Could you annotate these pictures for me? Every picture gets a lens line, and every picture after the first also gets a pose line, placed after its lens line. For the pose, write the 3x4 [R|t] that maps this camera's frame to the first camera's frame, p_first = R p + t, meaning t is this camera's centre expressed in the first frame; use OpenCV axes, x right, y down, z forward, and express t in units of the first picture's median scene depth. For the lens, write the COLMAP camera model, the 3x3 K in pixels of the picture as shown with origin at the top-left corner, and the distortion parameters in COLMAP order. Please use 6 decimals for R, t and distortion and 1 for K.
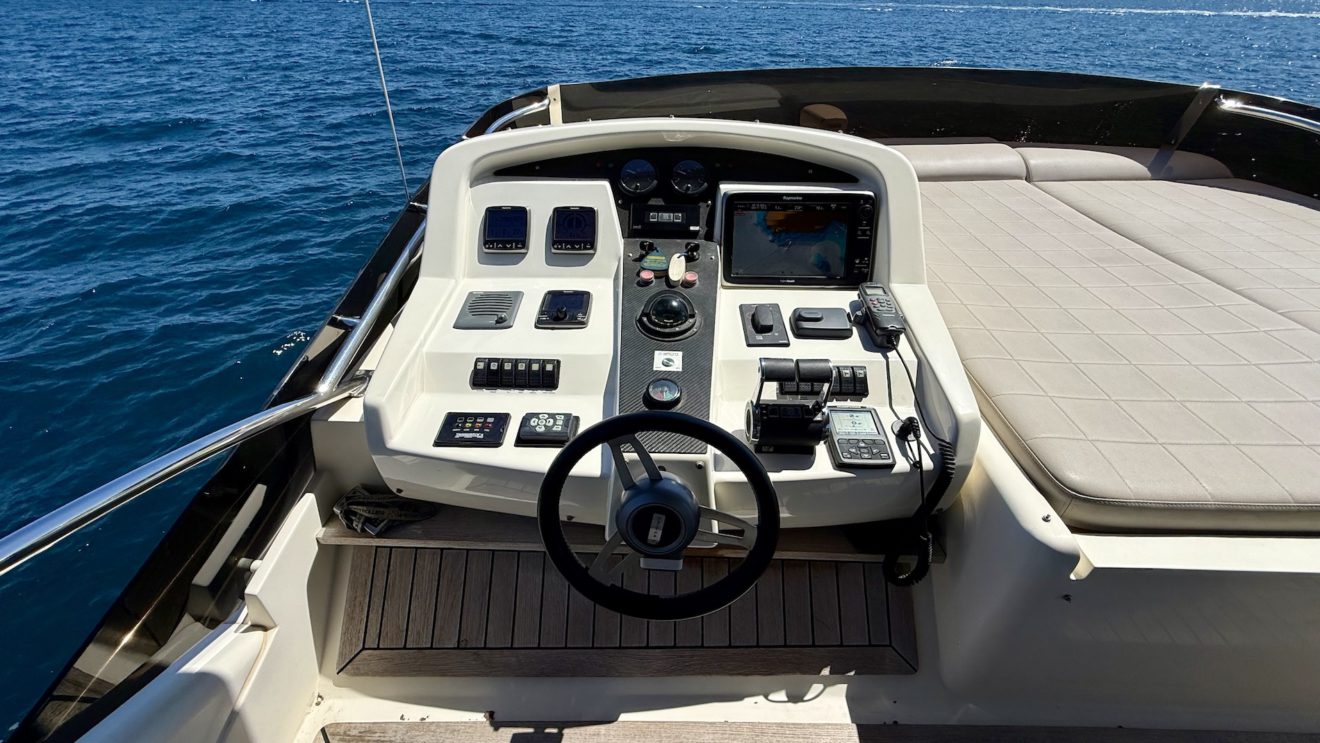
lens RADIAL K [[525.4, 0, 657.5], [0, 525.4, 368.4], [0, 0, 1]] dist [-0.001280, 0.000042]
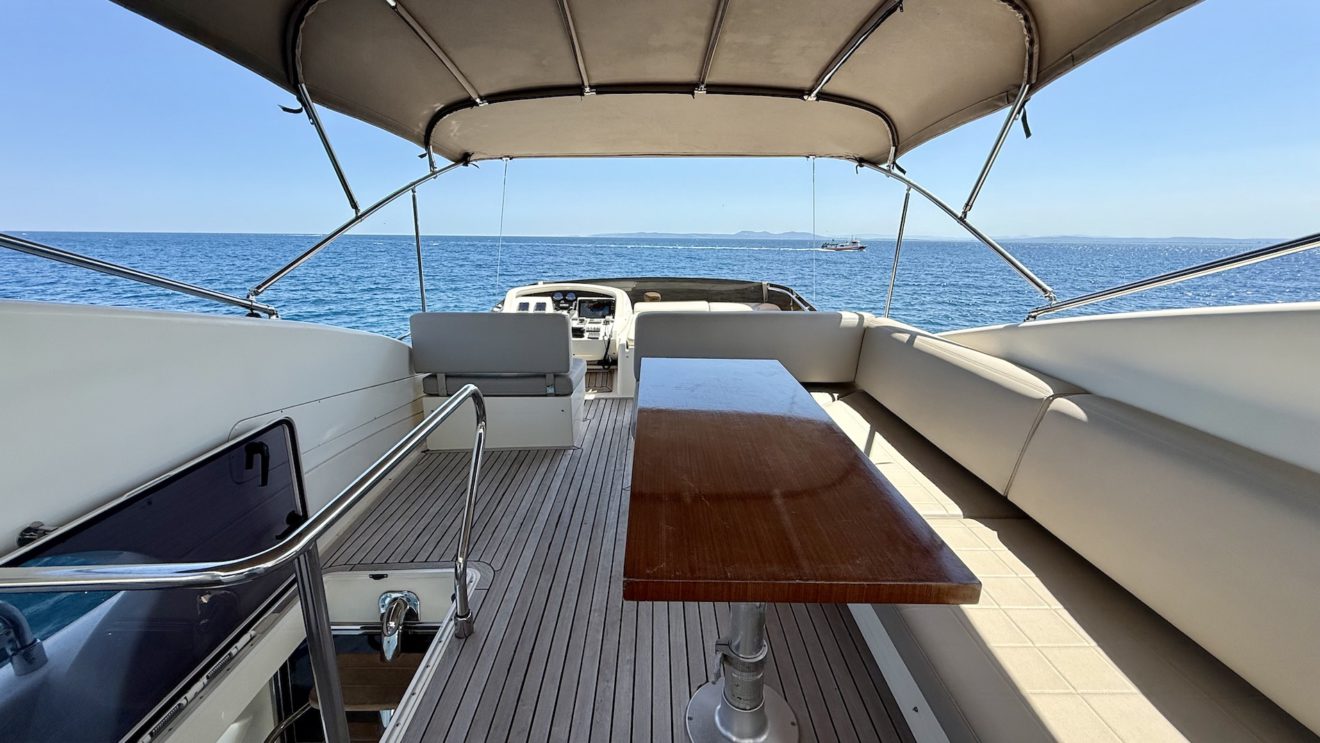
lens RADIAL K [[525.4, 0, 657.5], [0, 525.4, 368.4], [0, 0, 1]] dist [-0.001280, 0.000042]
pose [[0.999812, 0.001641, 0.019306, 0.719352], [0.005697, 0.927454, -0.373893, 1.837099], [-0.018520, 0.373933, 0.927271, -2.811423]]
